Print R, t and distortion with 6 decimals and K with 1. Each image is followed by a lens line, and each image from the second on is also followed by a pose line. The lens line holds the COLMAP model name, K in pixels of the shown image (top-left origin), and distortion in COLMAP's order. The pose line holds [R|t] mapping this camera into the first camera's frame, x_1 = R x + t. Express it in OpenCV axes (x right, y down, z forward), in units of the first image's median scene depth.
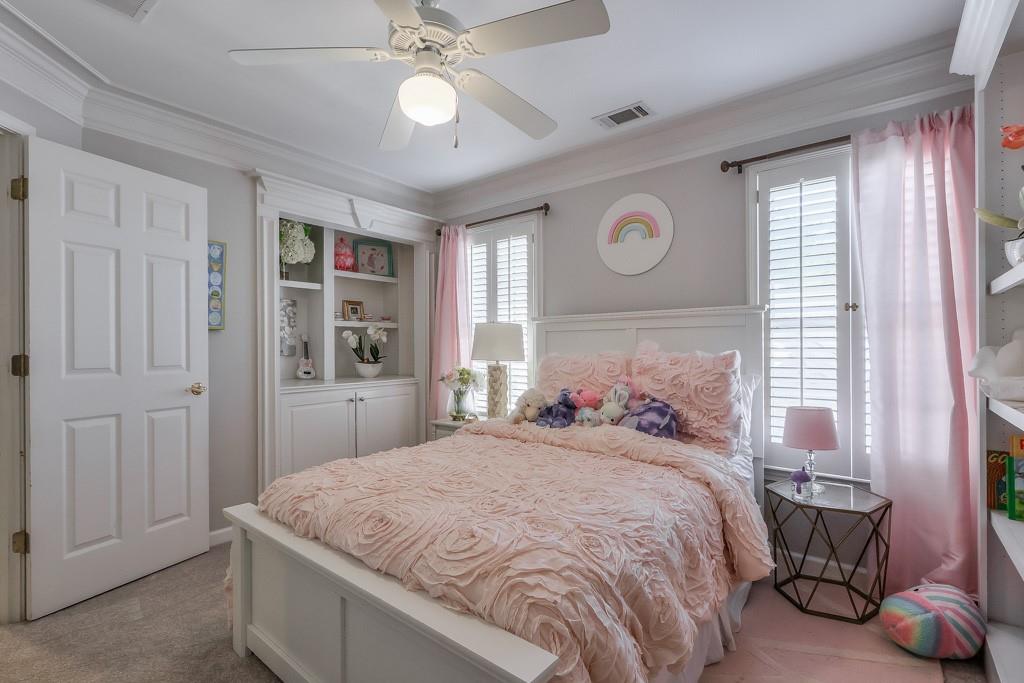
lens RADIAL K [[464.2, 0, 515.6], [0, 464.2, 341.3], [0, 0, 1]] dist [-0.000045, -0.000392]
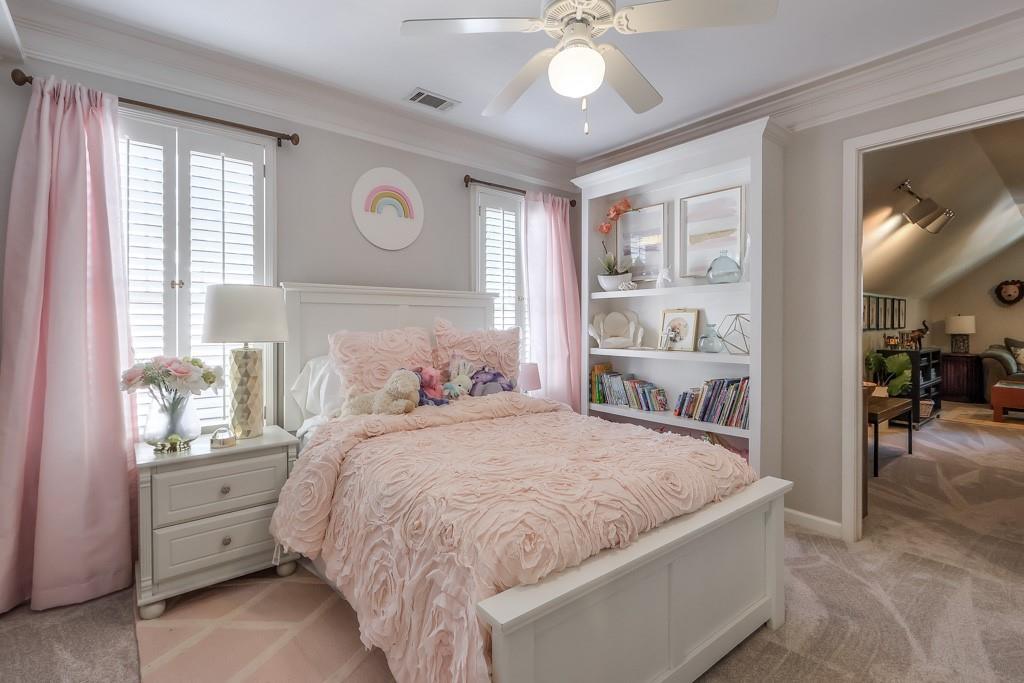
lens RADIAL K [[464.2, 0, 530.6], [0, 464.2, 324.7], [0, 0, 1]] dist [-0.000045, -0.000392]
pose [[0.198603, -0.000343, 0.980080, -0.854749], [-0.010259, 0.999944, 0.002429, 0.014706], [-0.980026, -0.010538, 0.198589, 0.657960]]
